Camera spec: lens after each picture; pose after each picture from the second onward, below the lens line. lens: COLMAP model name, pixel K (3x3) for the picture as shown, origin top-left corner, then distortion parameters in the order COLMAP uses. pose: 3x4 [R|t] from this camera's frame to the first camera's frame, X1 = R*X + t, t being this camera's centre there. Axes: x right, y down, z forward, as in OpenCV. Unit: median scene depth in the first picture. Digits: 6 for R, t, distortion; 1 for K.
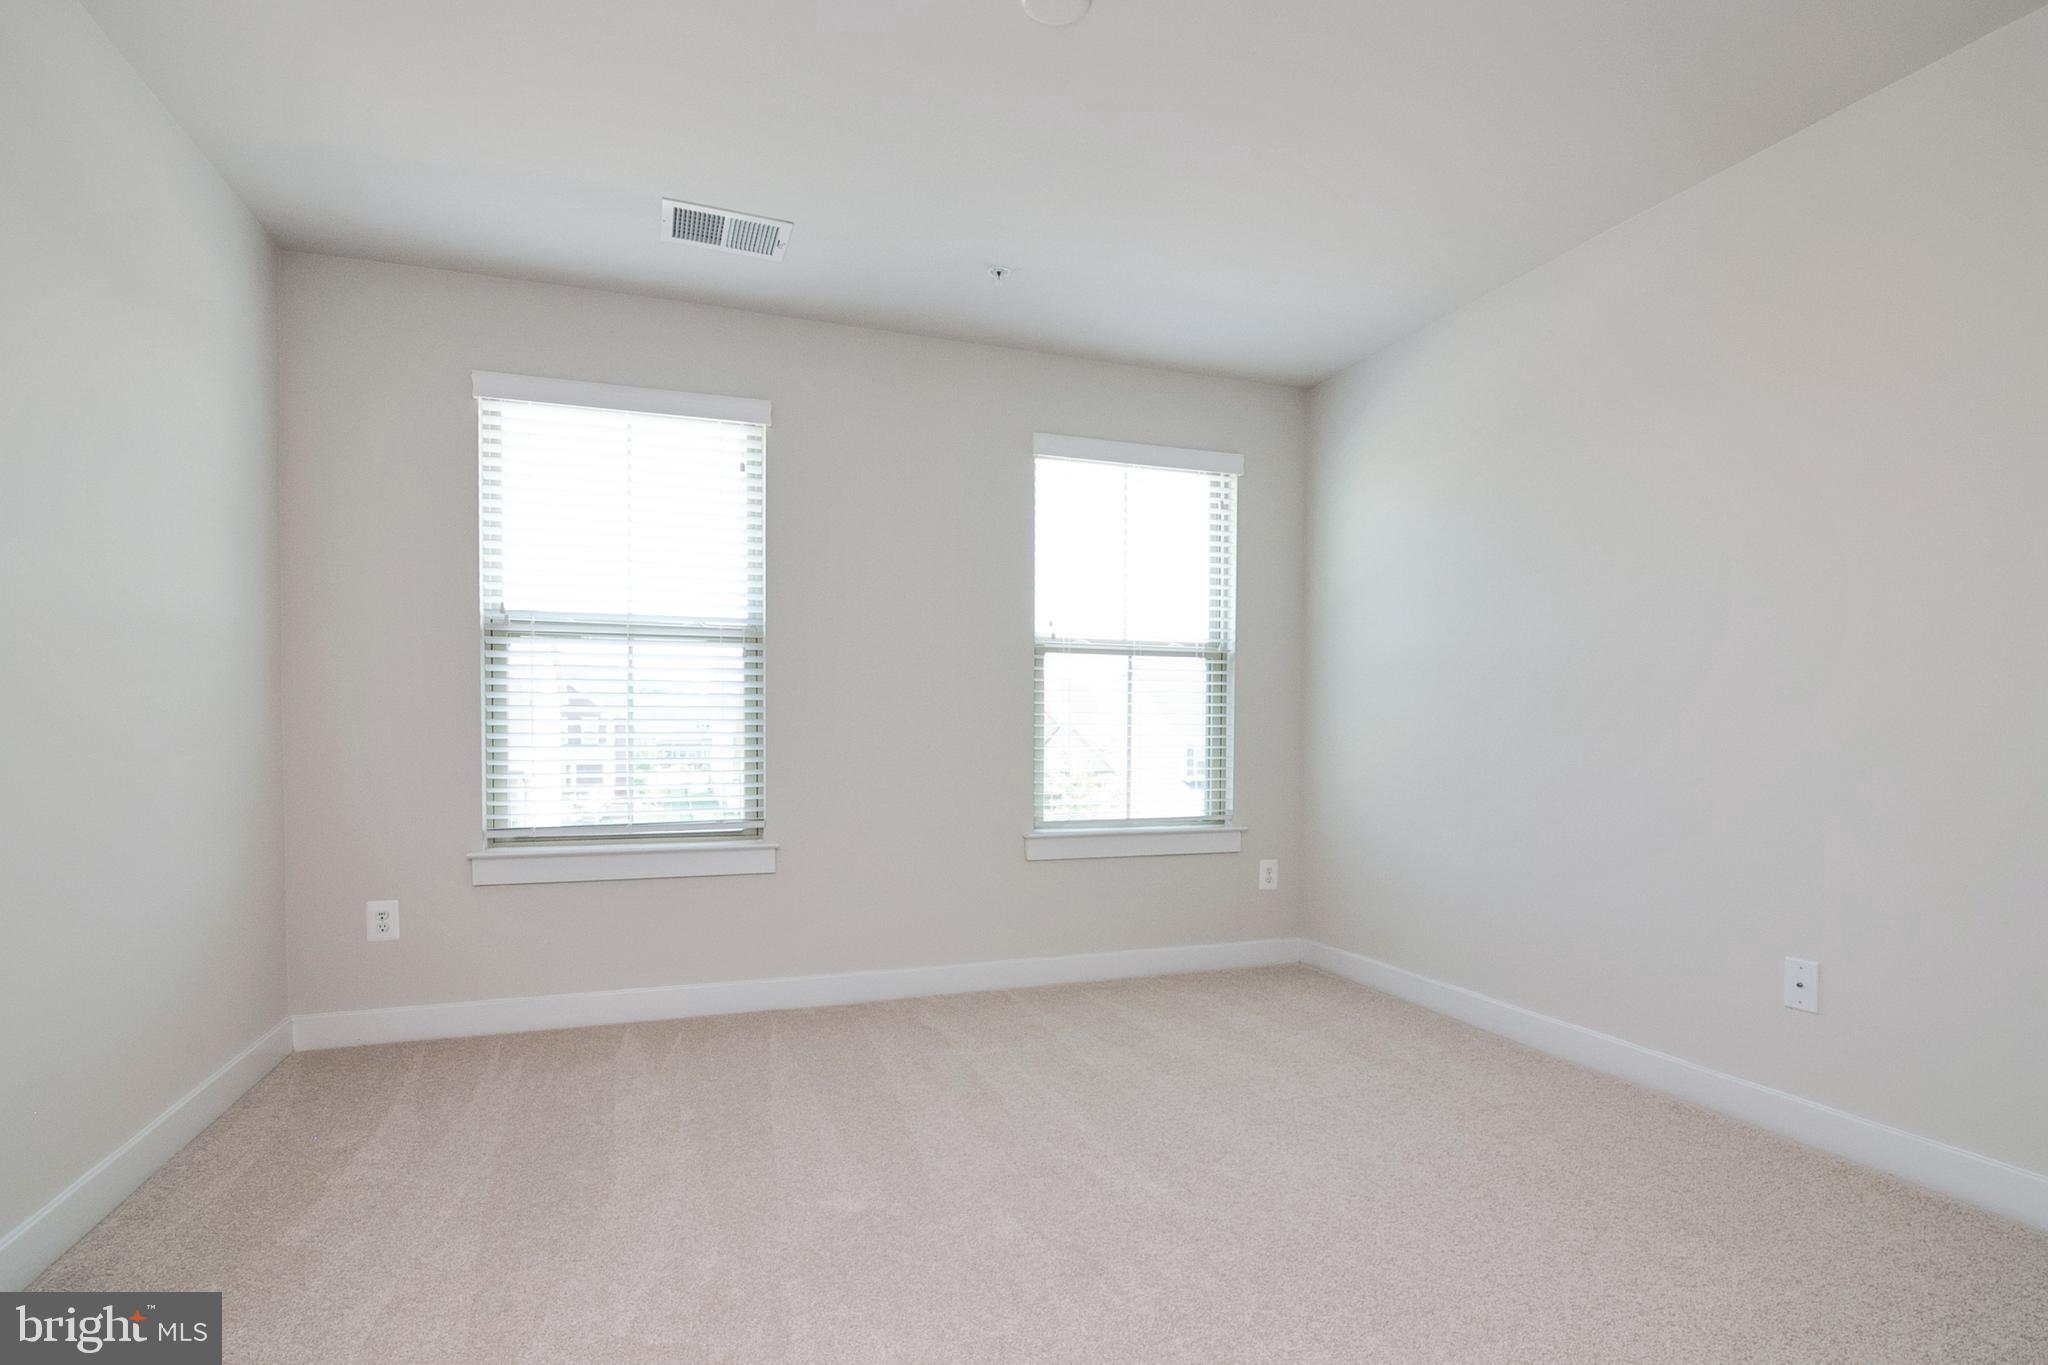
lens RADIAL K [[1041.0, 0, 1030.2], [0, 1041.0, 742.3], [0, 0, 1]] dist [0.000873, -0.045183]
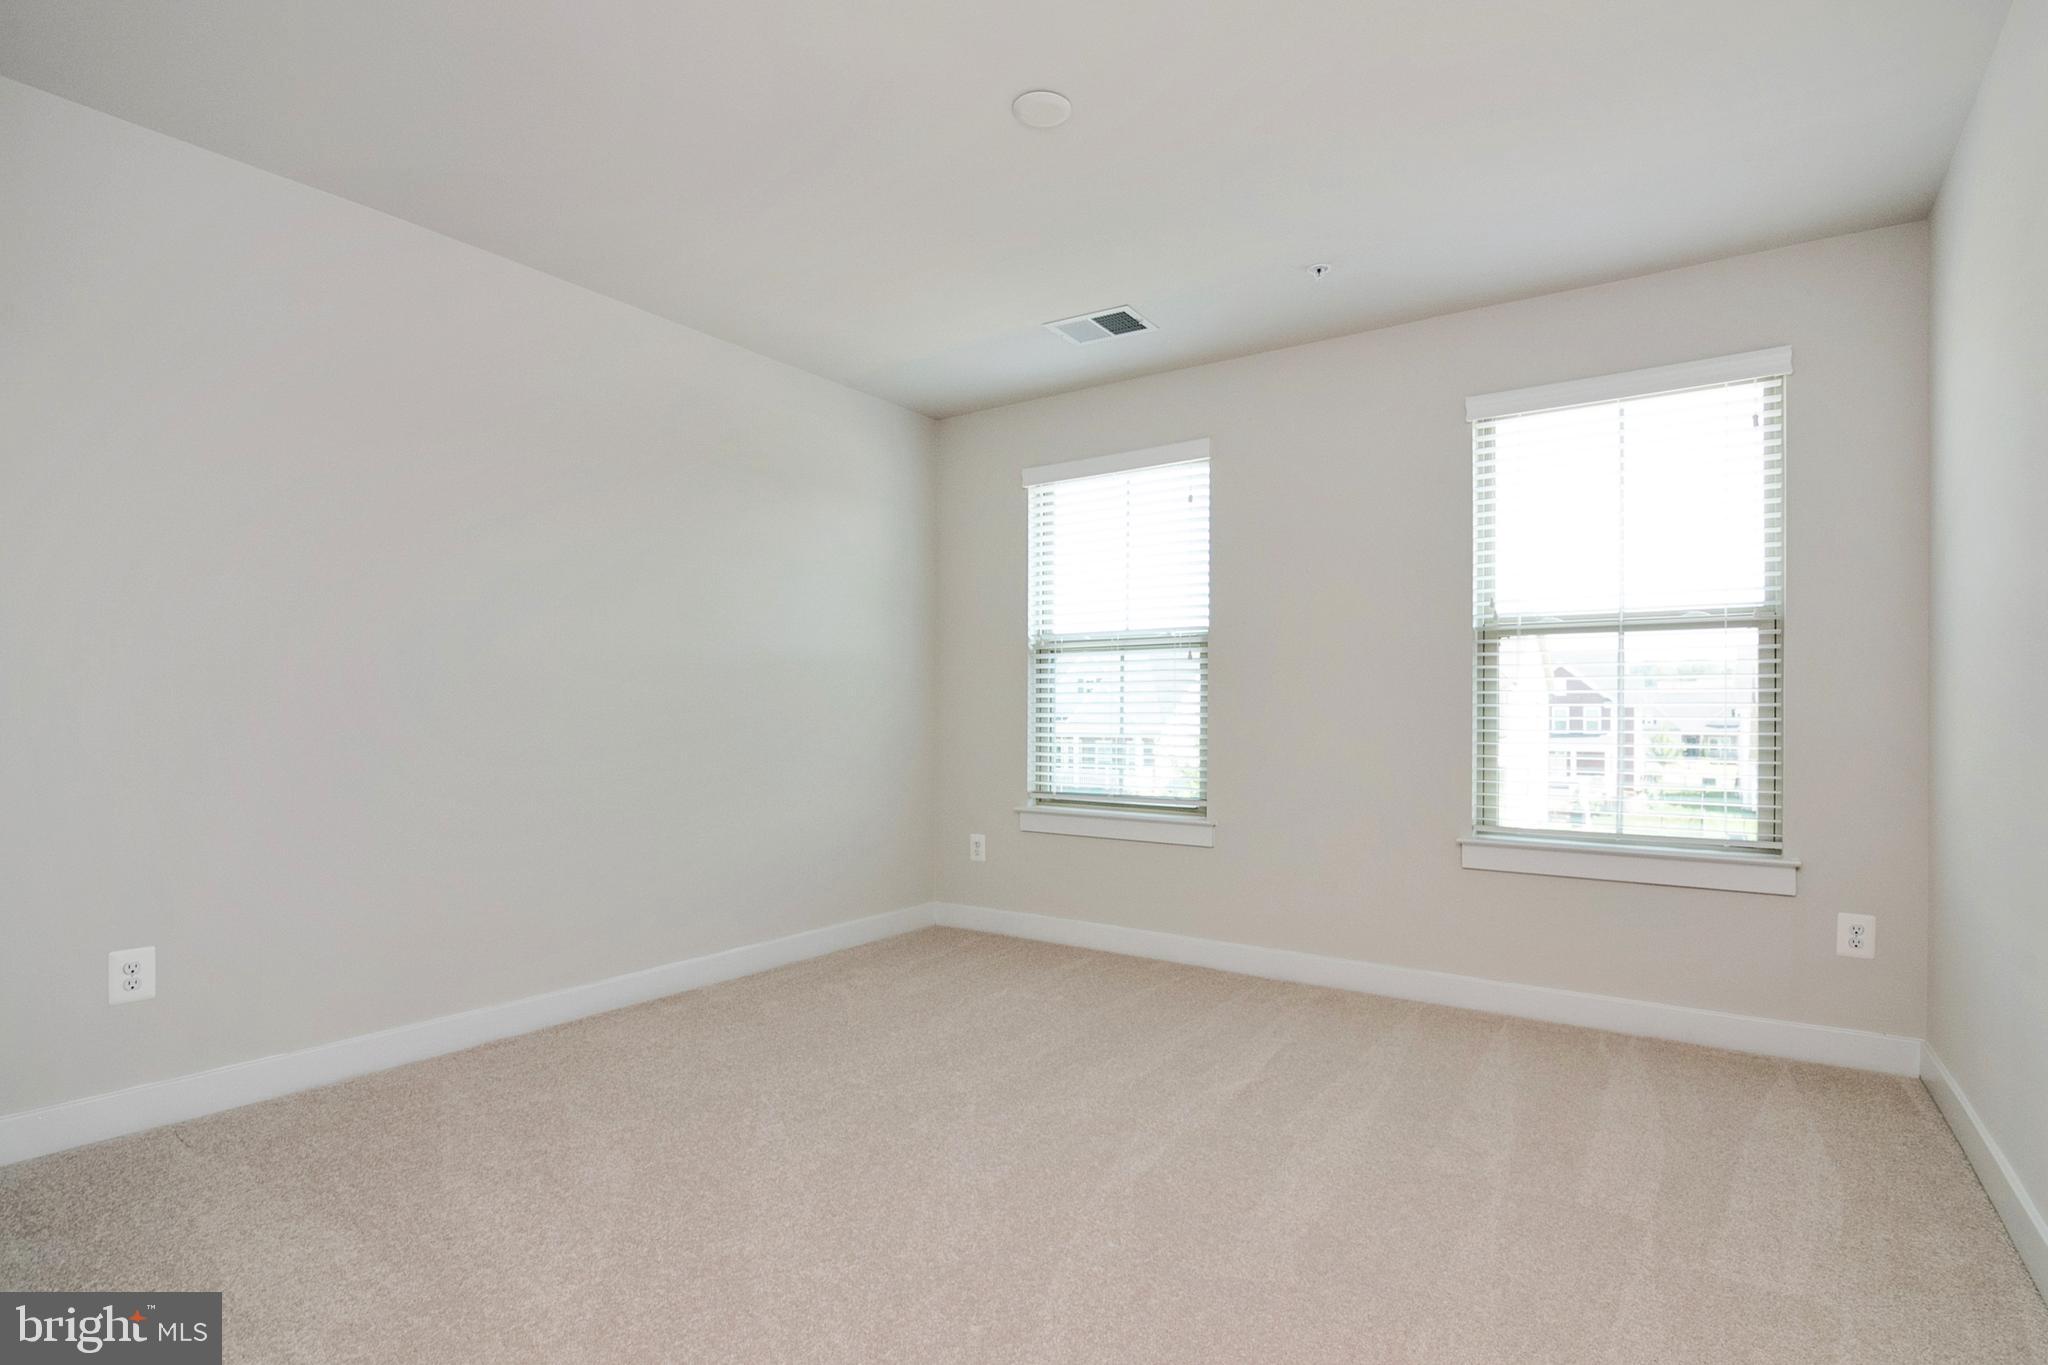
lens RADIAL K [[995.4, 0, 1019.1], [0, 995.4, 704.3], [0, 0, 1]] dist [0.001967, -0.019780]
pose [[0.568390, -0.010900, -0.822687, 0.465093], [-0.016625, 0.999556, -0.024730, -0.000230], [0.822591, 0.027733, 0.567957, 0.176963]]
